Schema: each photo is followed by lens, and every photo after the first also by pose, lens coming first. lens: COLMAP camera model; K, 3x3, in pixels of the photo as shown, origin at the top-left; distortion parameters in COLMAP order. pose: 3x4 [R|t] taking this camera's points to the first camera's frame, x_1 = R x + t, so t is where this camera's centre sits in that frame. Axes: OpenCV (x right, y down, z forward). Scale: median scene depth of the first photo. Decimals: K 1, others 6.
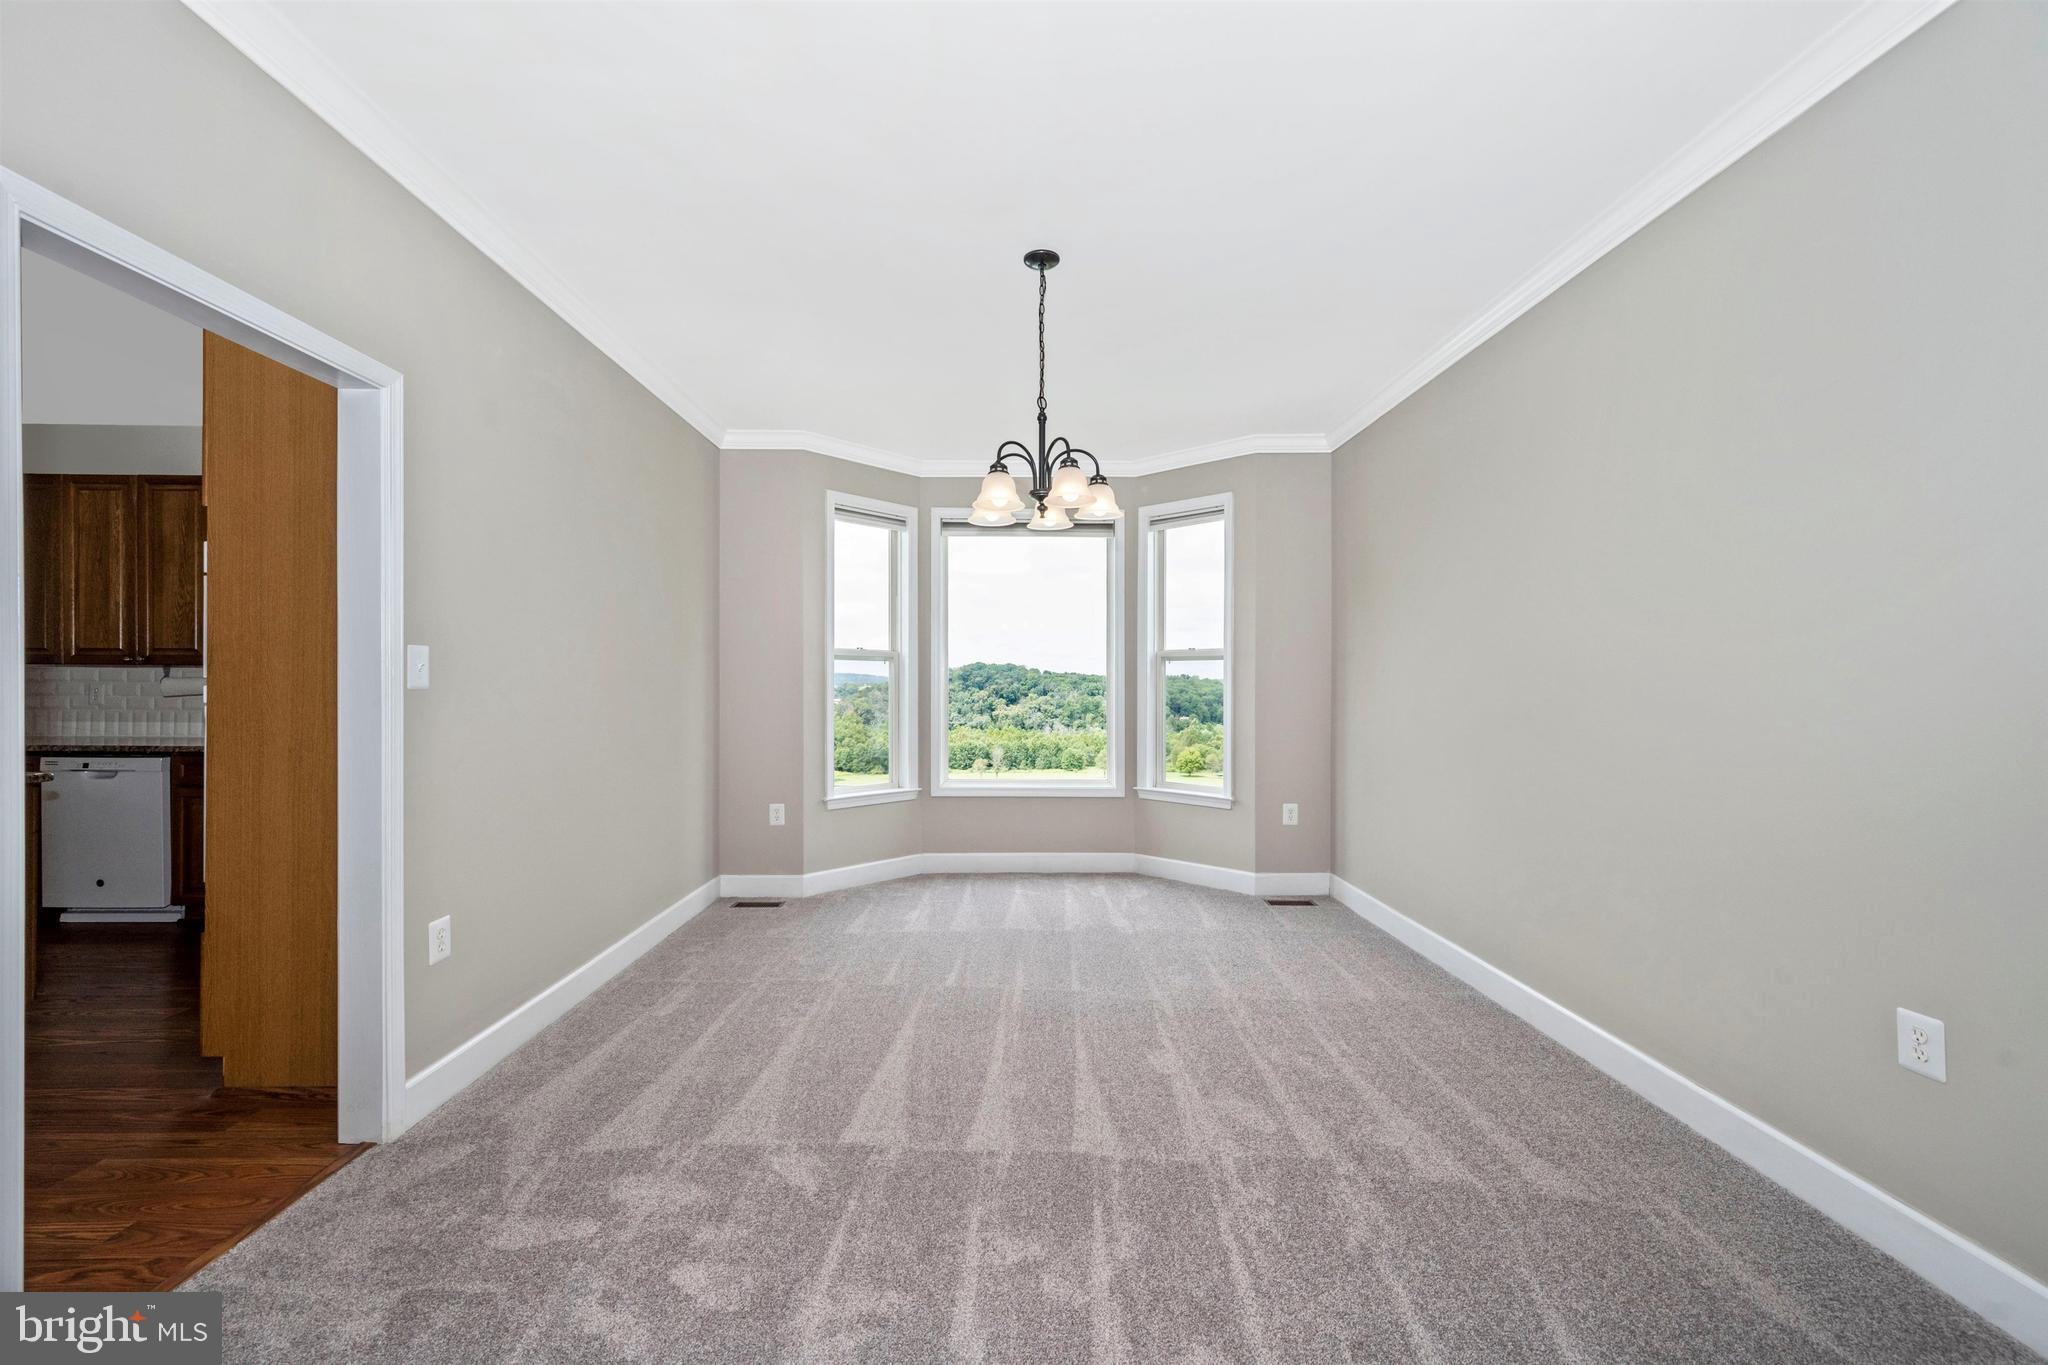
lens RADIAL K [[838.4, 0, 1000.1], [0, 838.4, 683.9], [0, 0, 1]] dist [0.012823, 0.000269]
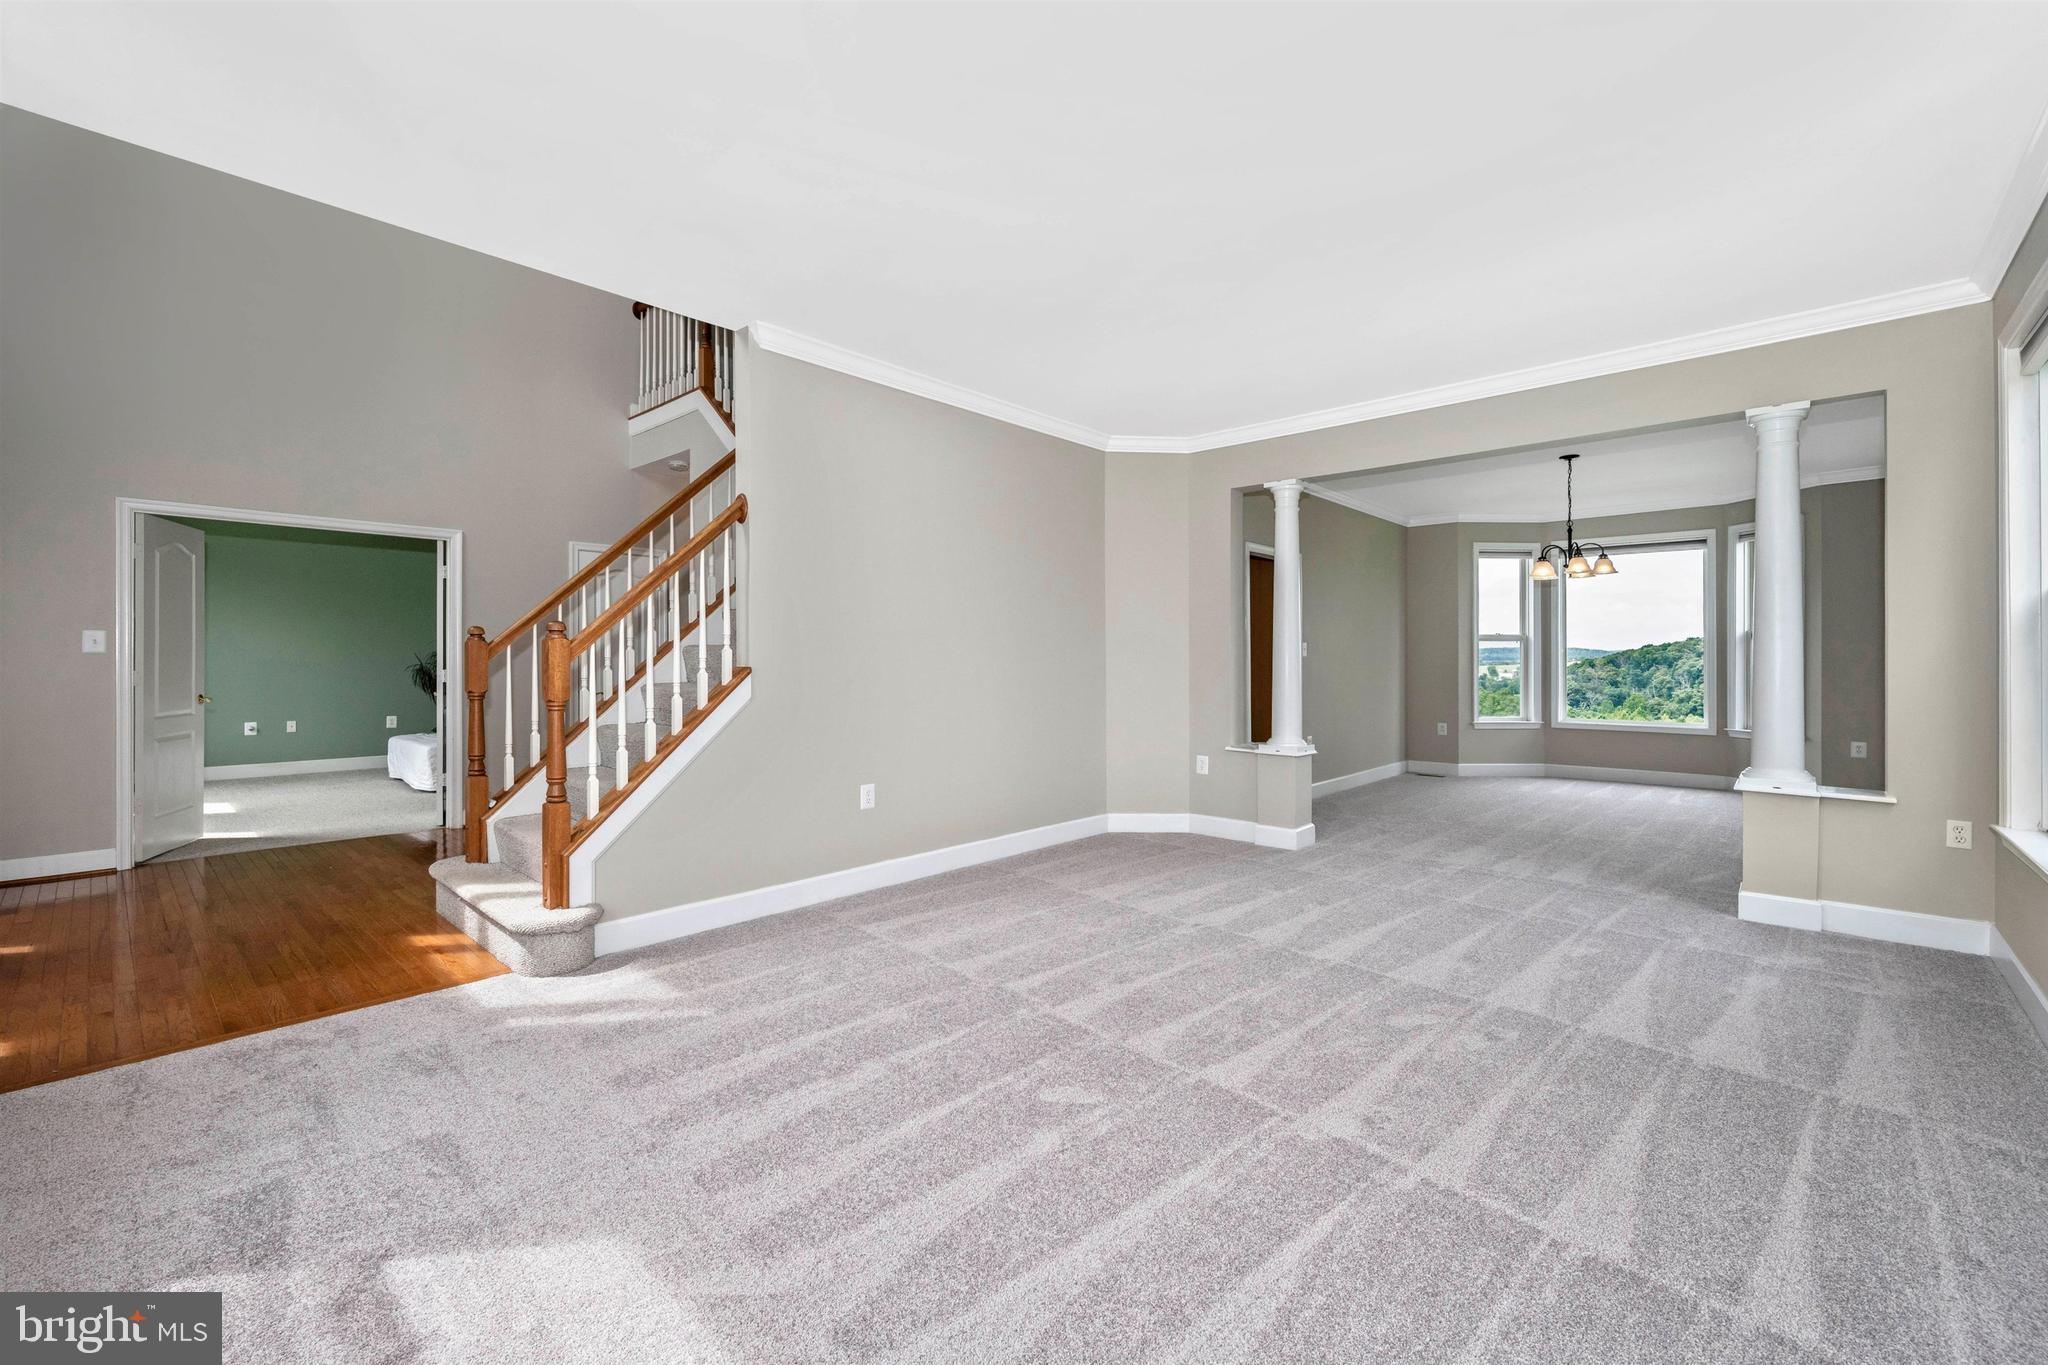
lens RADIAL K [[838.4, 0, 1021.5], [0, 838.4, 673.7], [0, 0, 1]] dist [0.012823, 0.000269]
pose [[0.734974, 0.005319, -0.678074, 0.258309], [0.005054, 0.999898, 0.013322, 0.008283], [0.678076, -0.013218, 0.734873, -0.823147]]
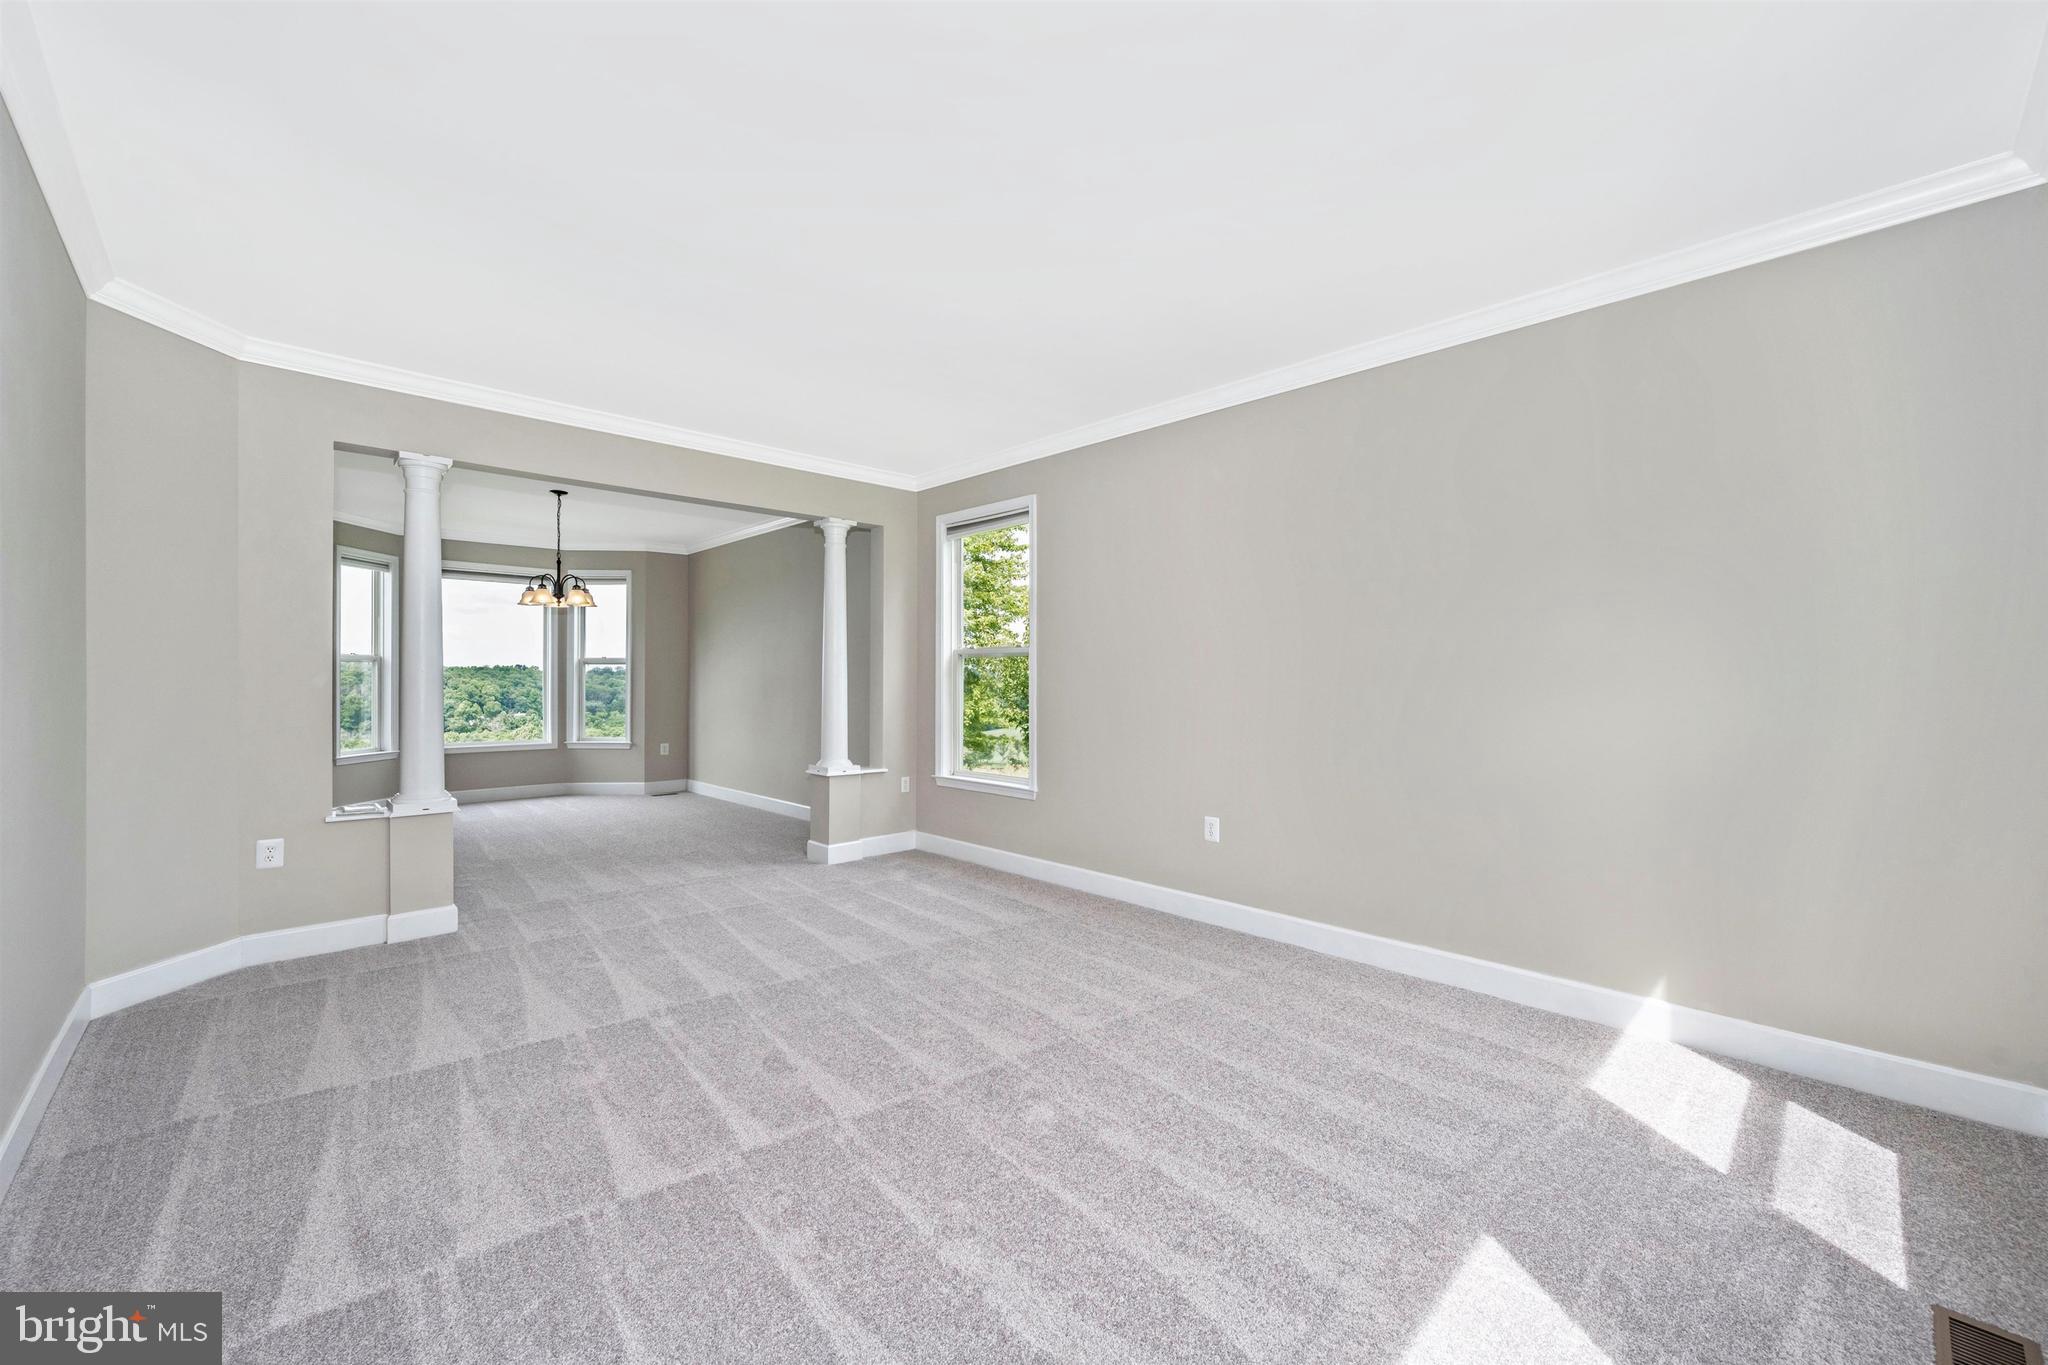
lens RADIAL K [[838.4, 0, 1029.7], [0, 838.4, 672.0], [0, 0, 1]] dist [0.012823, 0.000269]
pose [[0.723304, 0.004884, 0.690512, -0.318323], [-0.001351, 0.999983, -0.005658, -0.004764], [-0.690528, 0.003160, 0.723299, -0.813327]]
